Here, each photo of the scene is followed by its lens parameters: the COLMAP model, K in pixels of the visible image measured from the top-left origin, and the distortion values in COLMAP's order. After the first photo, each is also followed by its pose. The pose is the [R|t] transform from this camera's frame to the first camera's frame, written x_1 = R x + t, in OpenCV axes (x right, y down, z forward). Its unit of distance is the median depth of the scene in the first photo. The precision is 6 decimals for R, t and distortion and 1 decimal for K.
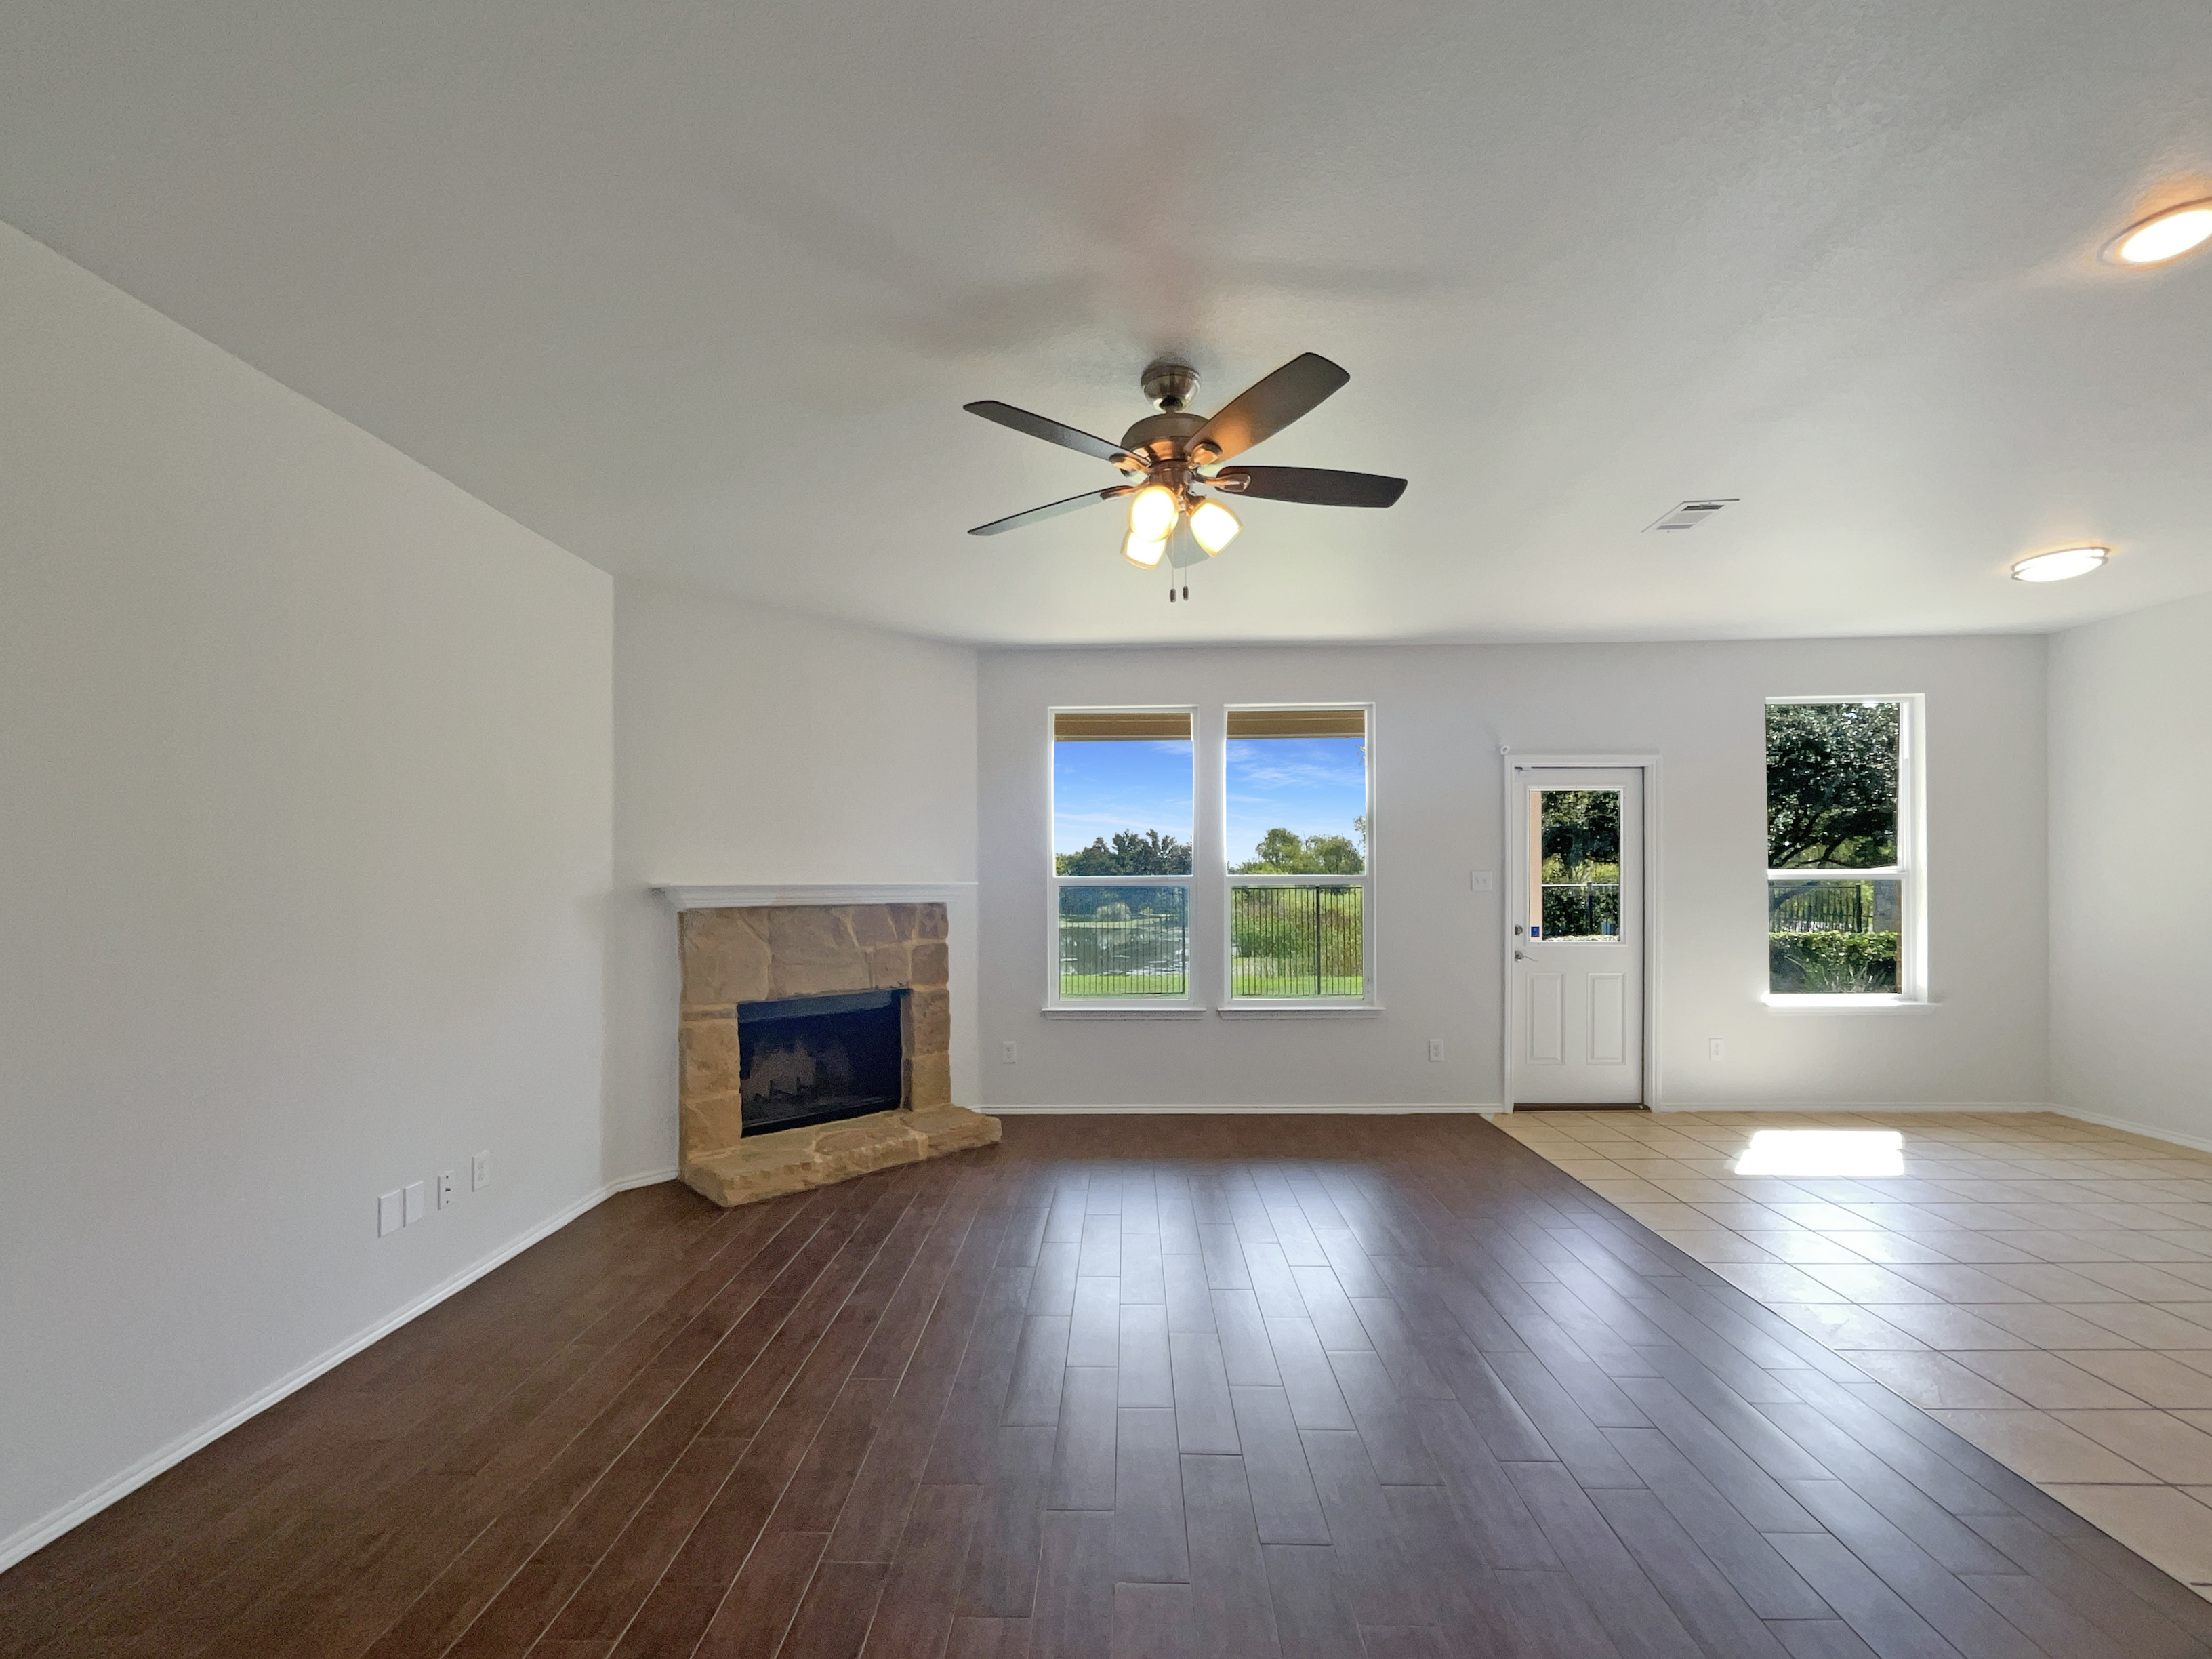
lens RADIAL K [[917.4, 0, 1102.1], [0, 917.4, 880.8], [0, 0, 1]] dist [-0.000556, -0.000293]
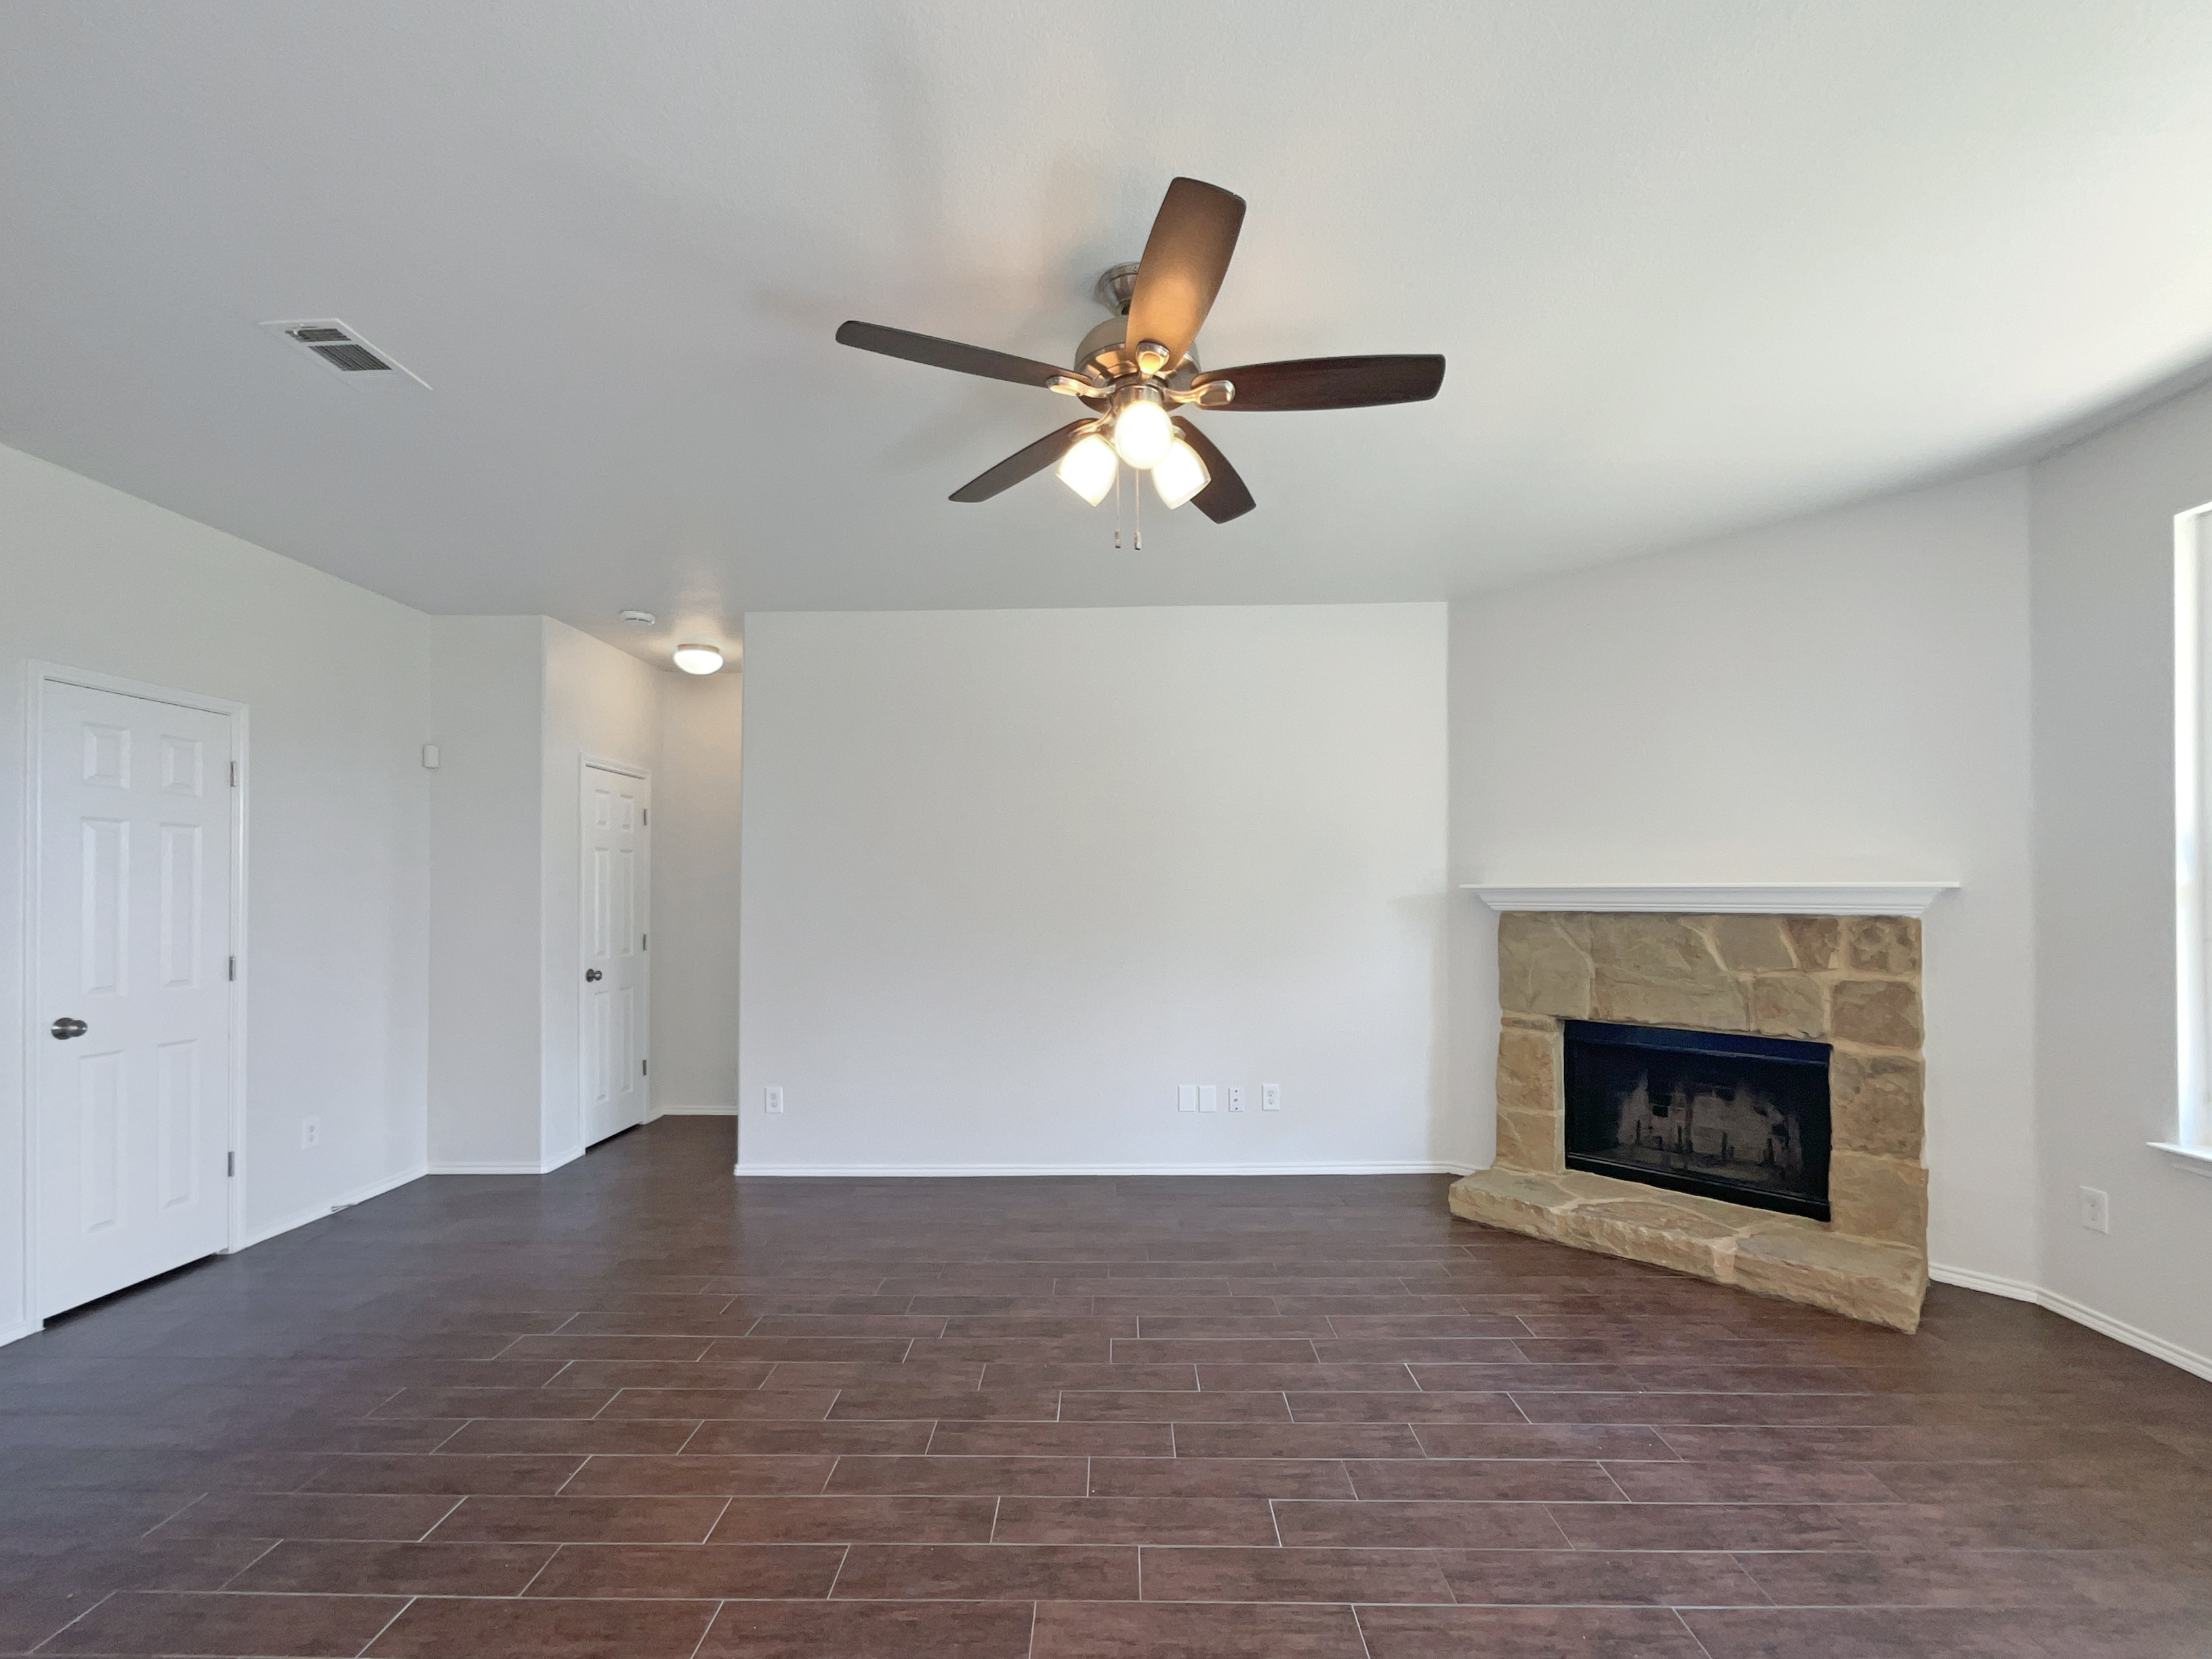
lens RADIAL K [[917.4, 0, 1102.1], [0, 917.4, 880.8], [0, 0, 1]] dist [-0.000556, -0.000293]
pose [[0.029589, -0.004938, -0.999550, 0.480346], [0.006356, 0.999969, -0.004752, -0.000390], [0.999542, -0.006212, 0.029620, 0.503921]]
